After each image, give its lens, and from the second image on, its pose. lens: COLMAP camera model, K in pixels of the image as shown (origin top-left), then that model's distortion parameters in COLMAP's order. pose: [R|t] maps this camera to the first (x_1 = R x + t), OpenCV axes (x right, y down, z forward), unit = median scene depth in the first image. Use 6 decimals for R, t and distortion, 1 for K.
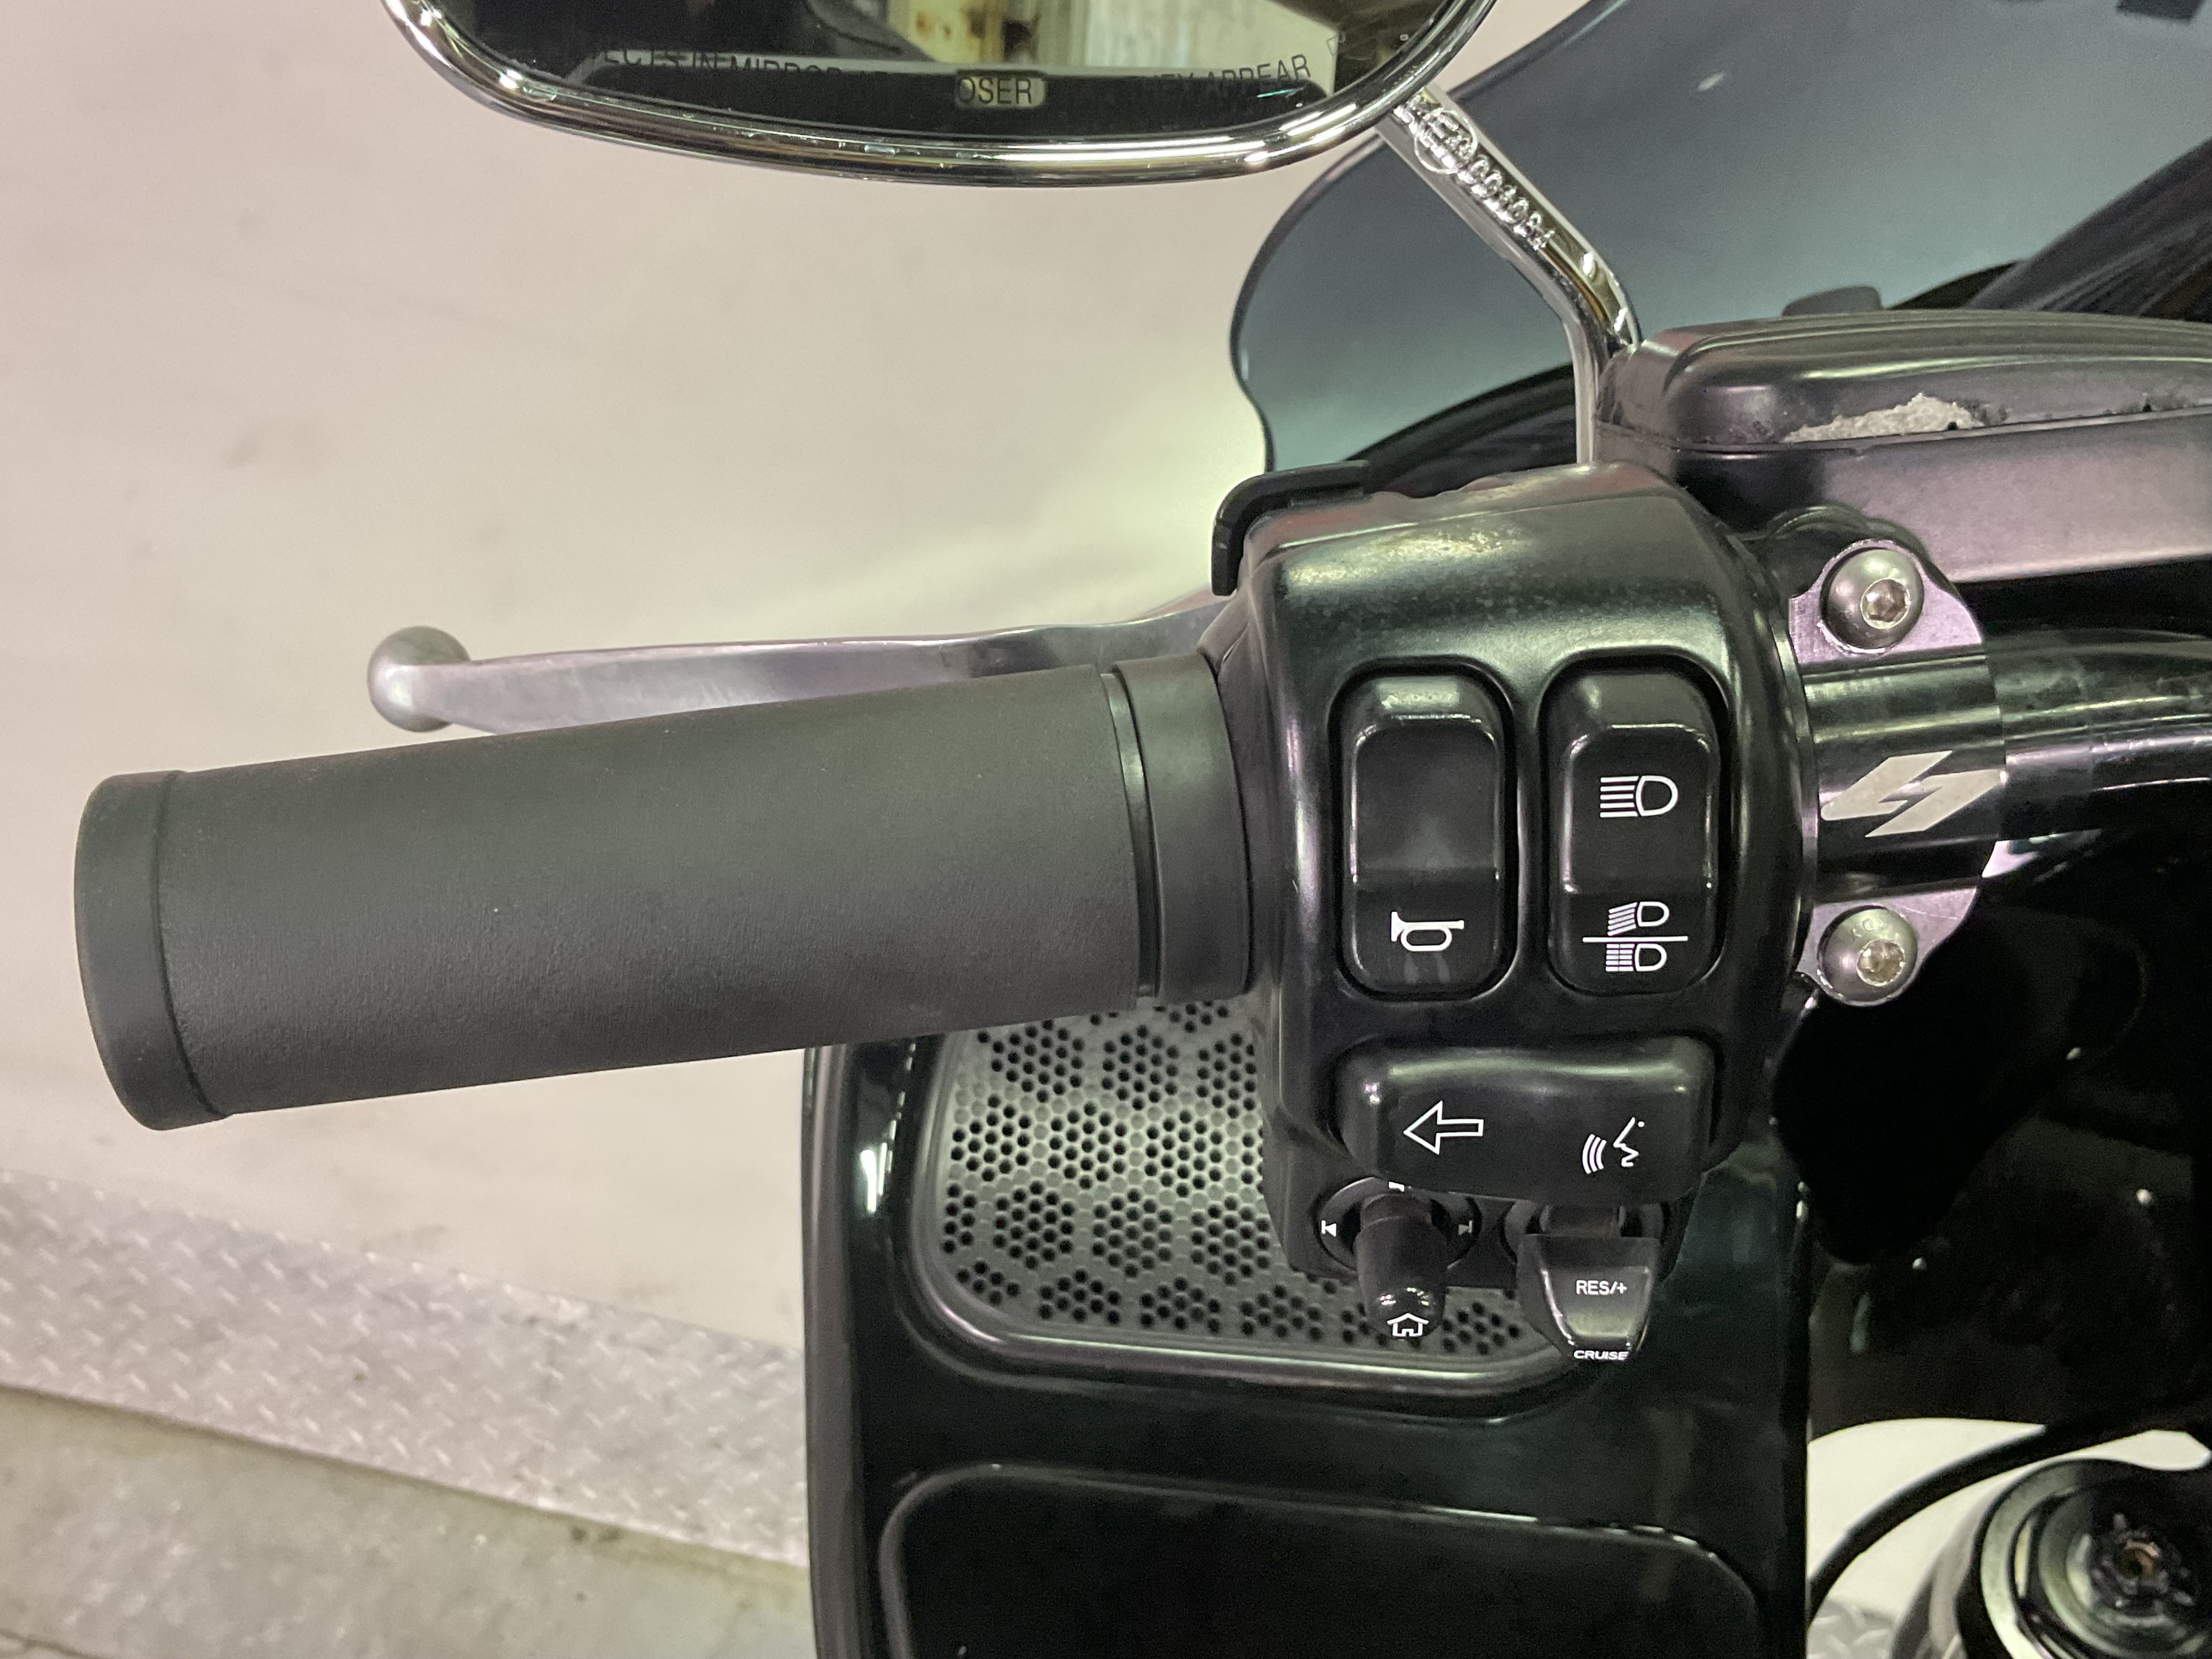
lens RADIAL K [[2393.0, 0, 1106.0], [0, 2393.0, 829.5], [0, 0, 1]] dist [0.002403, -0.000192]
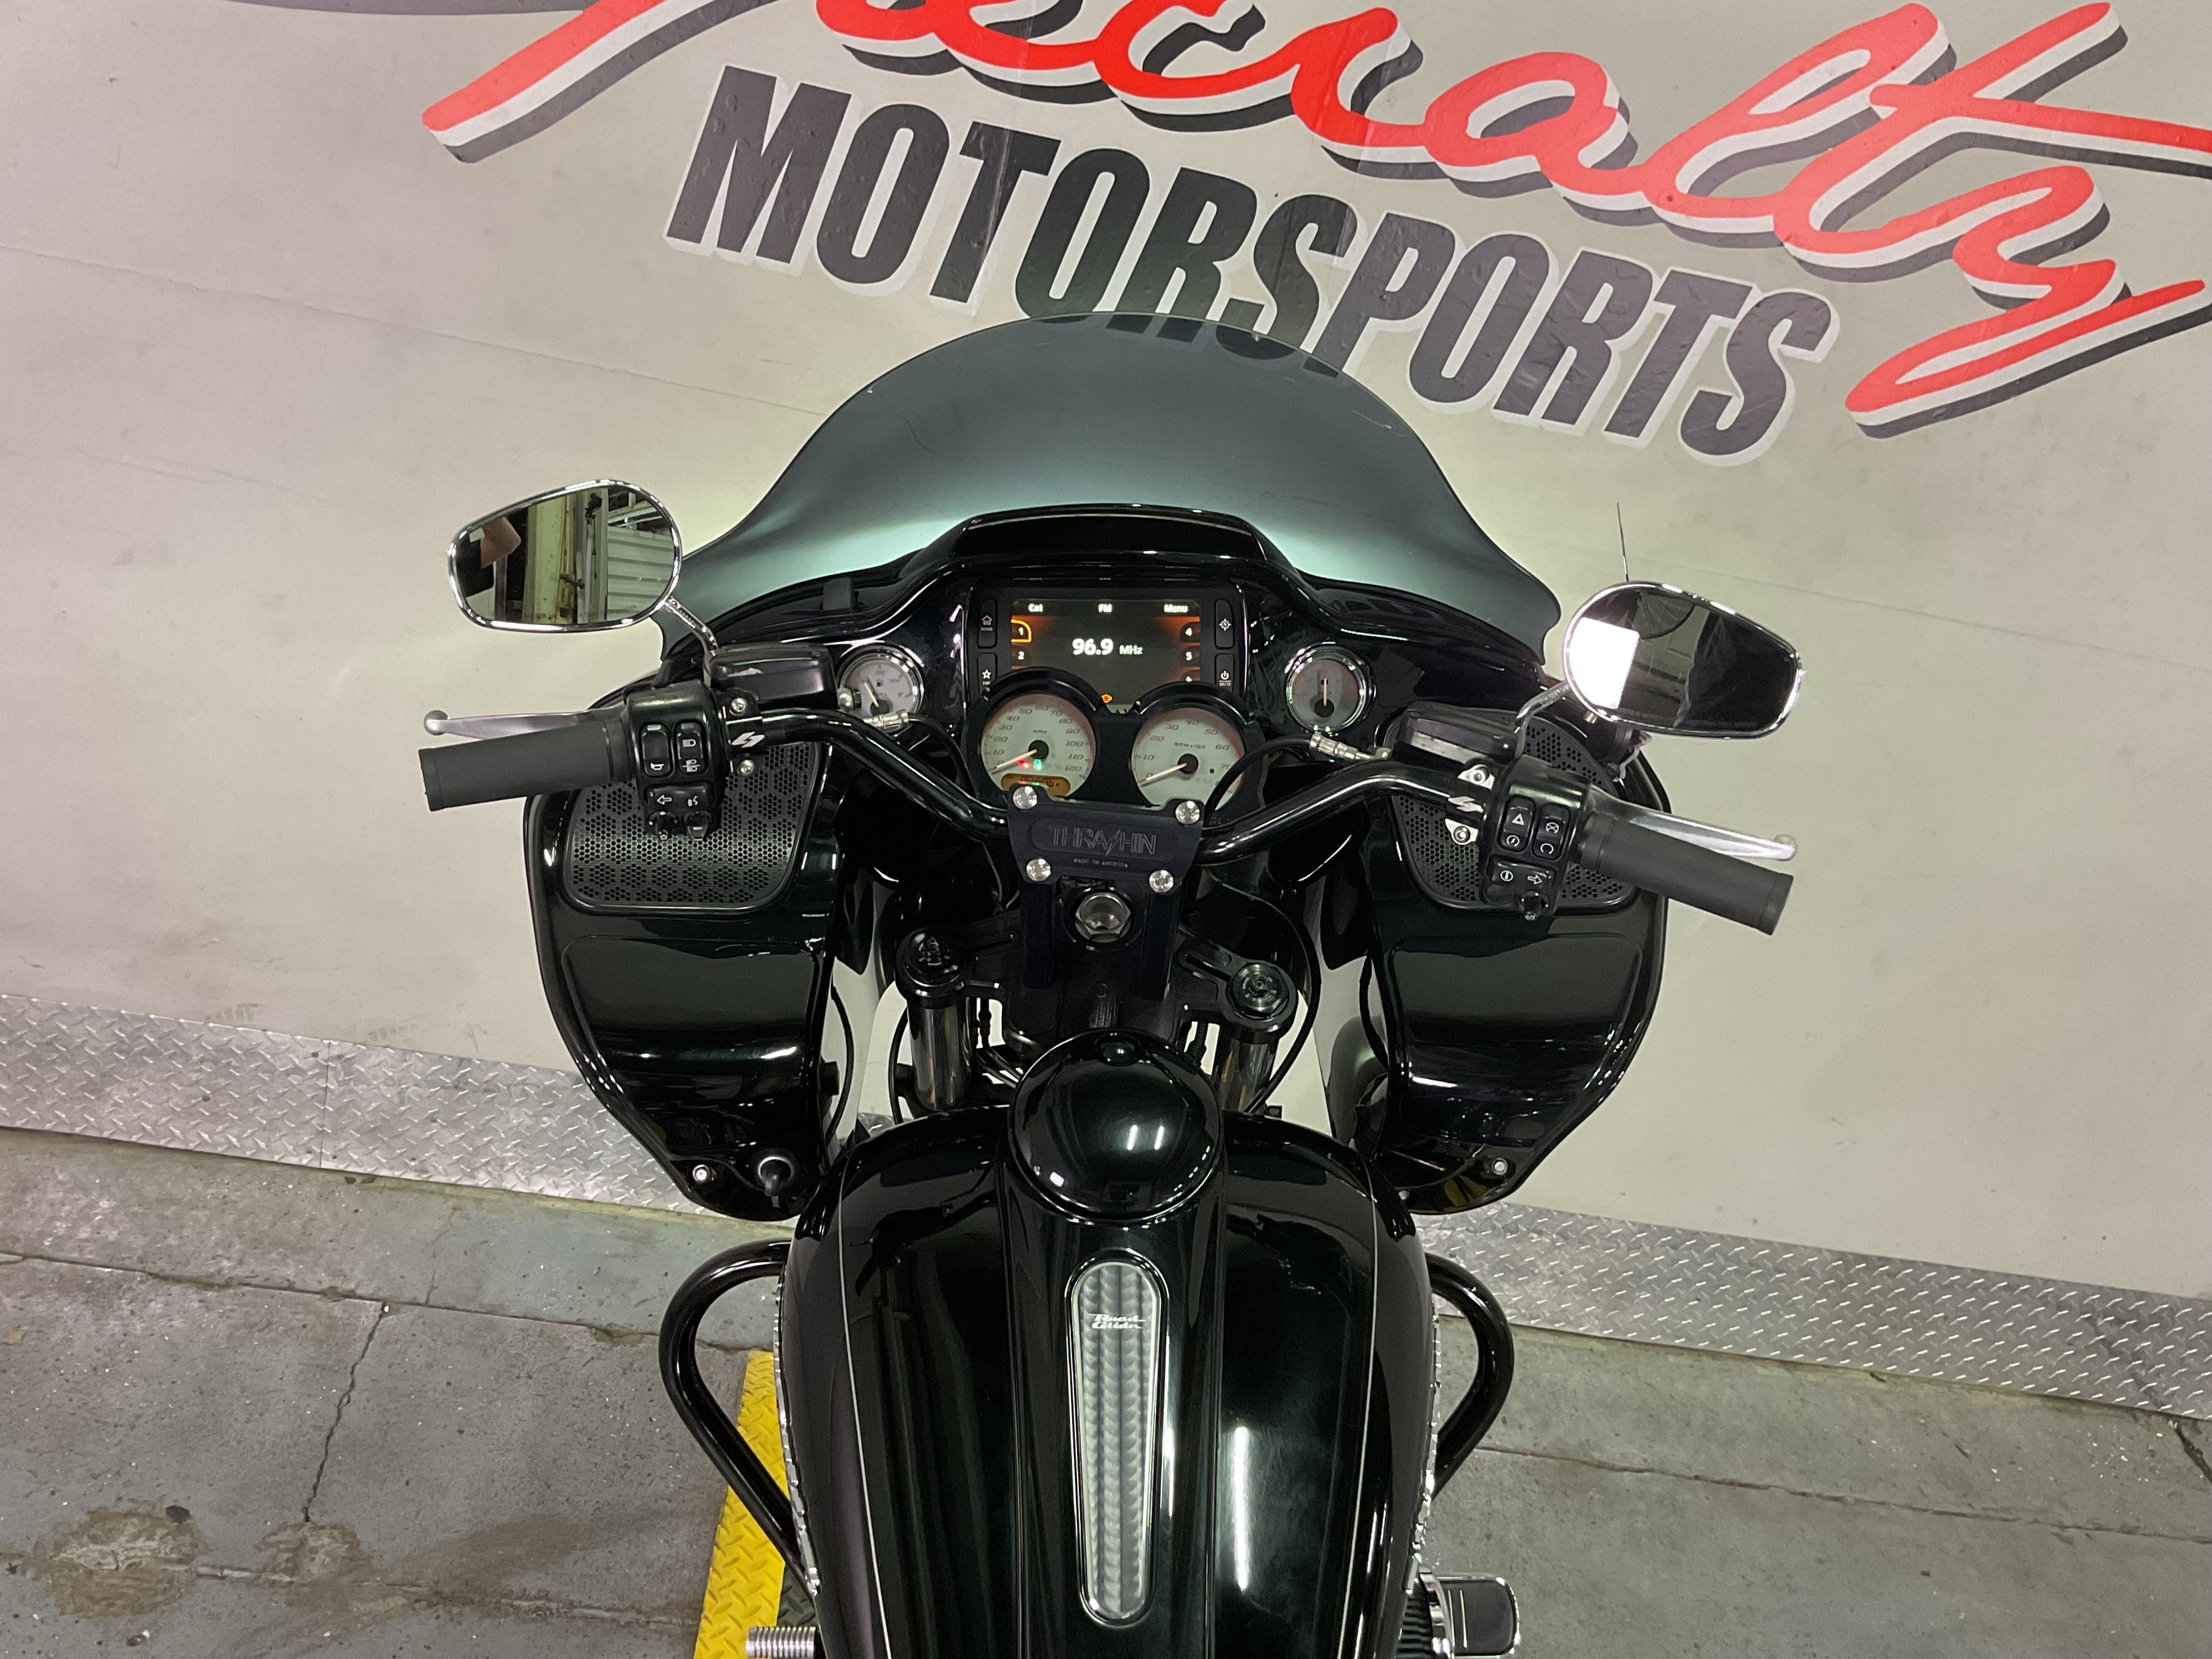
lens RADIAL K [[2031.3, 0, 1106.0], [0, 2031.3, 829.5], [0, 0, 1]] dist [0.102866, -0.233616]
pose [[0.977907, -0.051662, 0.202557, 0.024060], [0.043317, 0.998028, 0.045419, 0.002118], [-0.204504, -0.035641, 0.978217, -0.555345]]
